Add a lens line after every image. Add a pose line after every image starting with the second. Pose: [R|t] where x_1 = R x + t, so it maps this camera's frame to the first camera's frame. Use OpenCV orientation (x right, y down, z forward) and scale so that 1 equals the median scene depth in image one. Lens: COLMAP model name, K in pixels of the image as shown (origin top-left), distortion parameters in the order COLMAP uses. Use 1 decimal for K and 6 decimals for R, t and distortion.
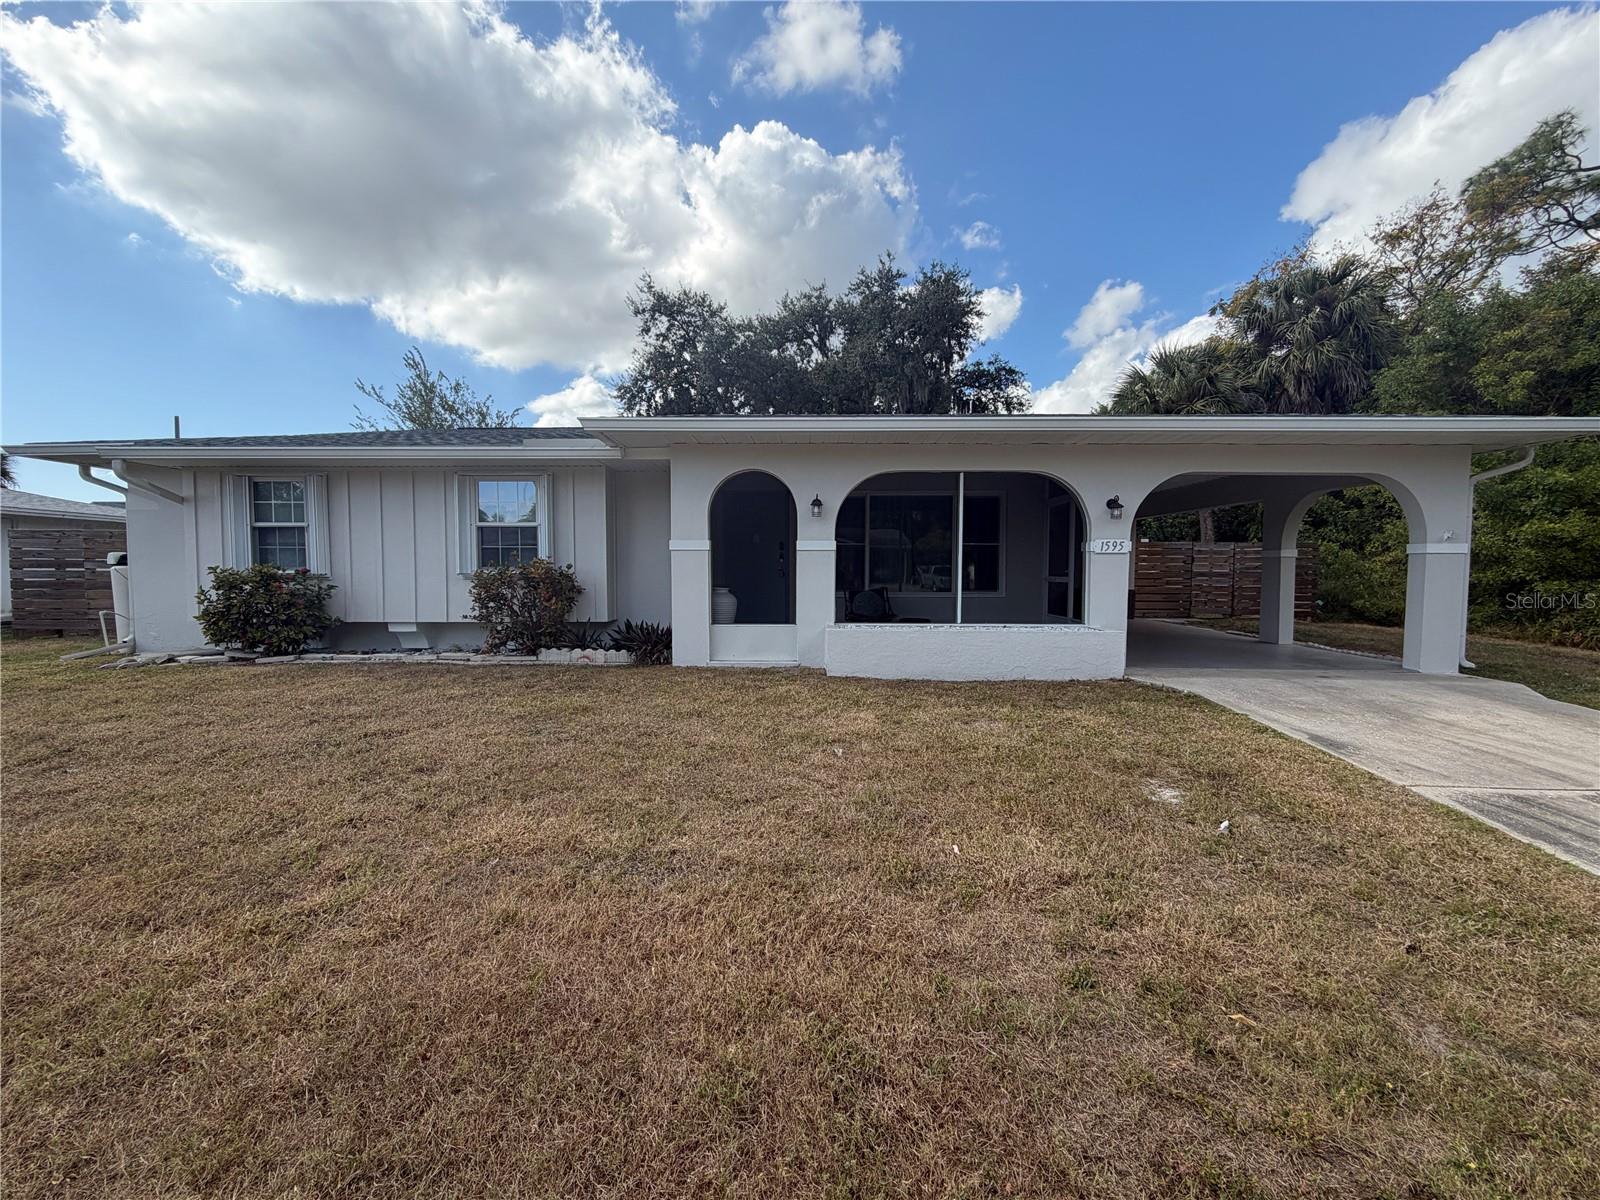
lens RADIAL K [[637.8, 0, 800.0], [0, 637.8, 597.7], [0, 0, 1]] dist [-0.001462, 0.000456]
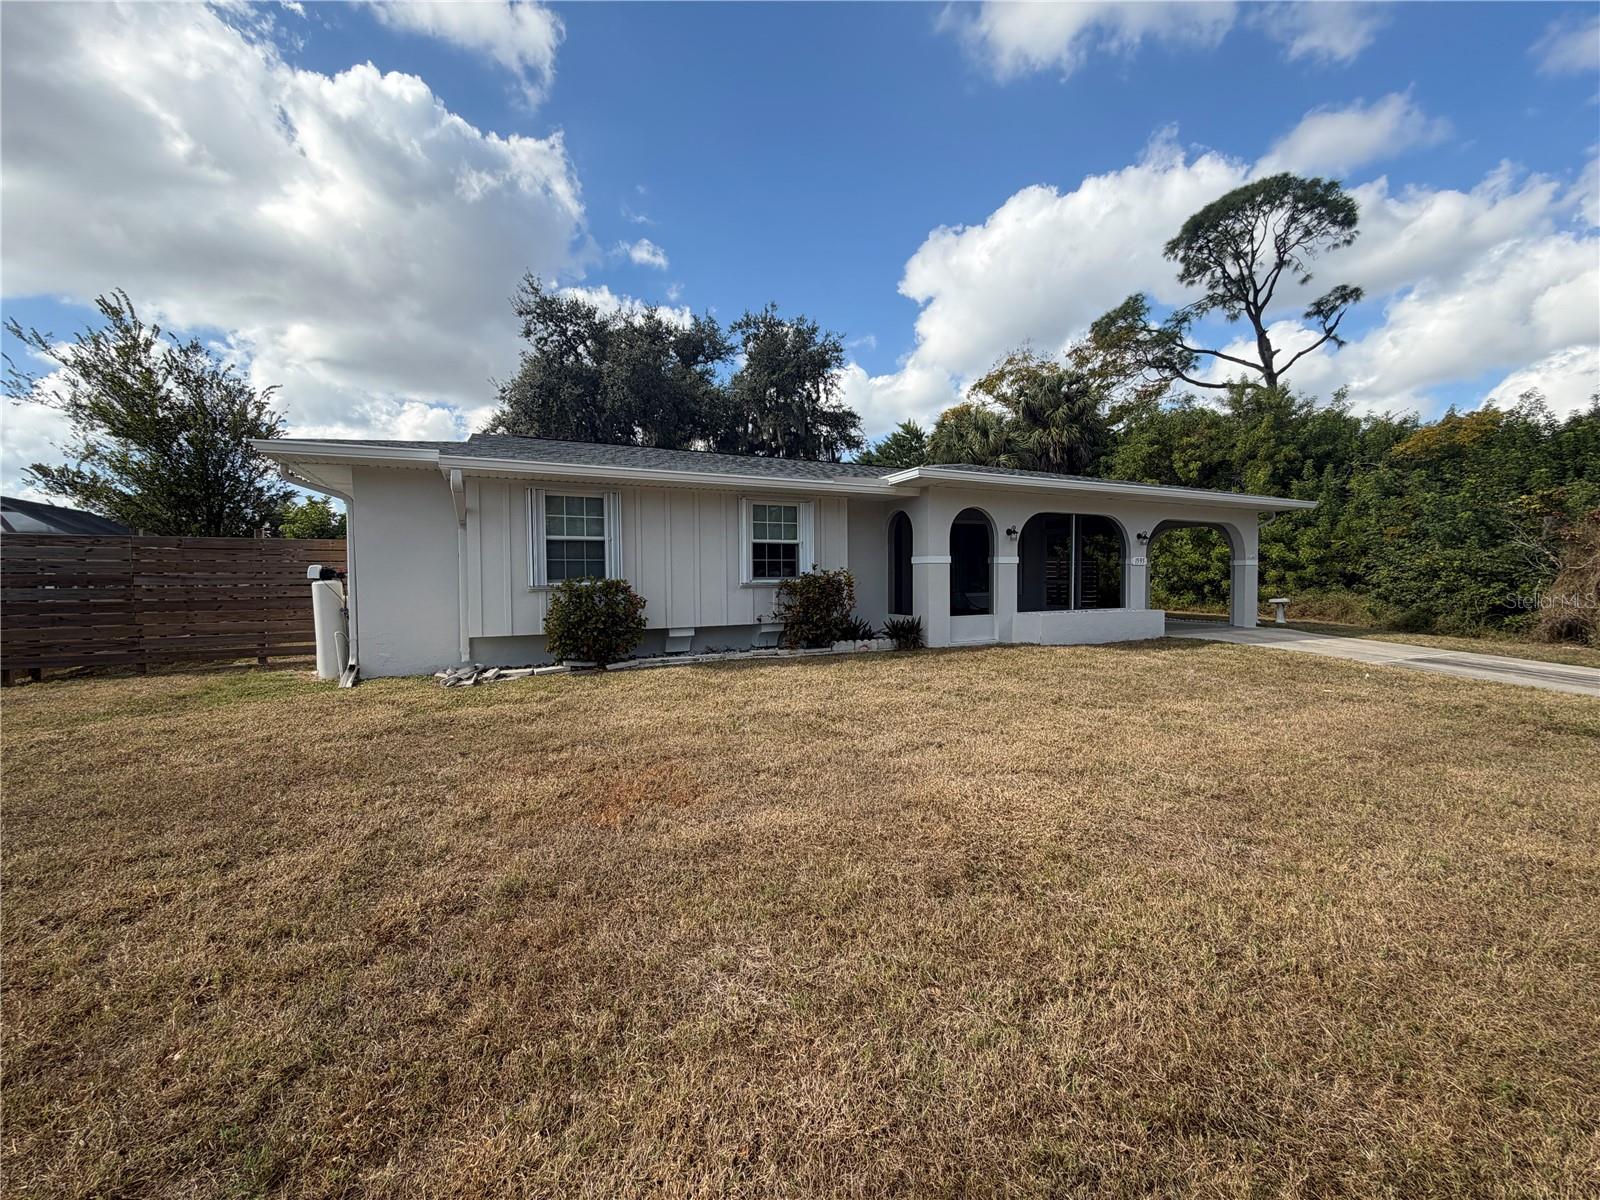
lens RADIAL K [[637.8, 0, 802.4], [0, 637.8, 599.4], [0, 0, 1]] dist [-0.001462, 0.000456]
pose [[0.886923, -0.025568, 0.461208, -0.958774], [0.033346, 0.999406, -0.008721, 0.005694], [-0.460711, 0.023115, 0.887249, -0.077376]]
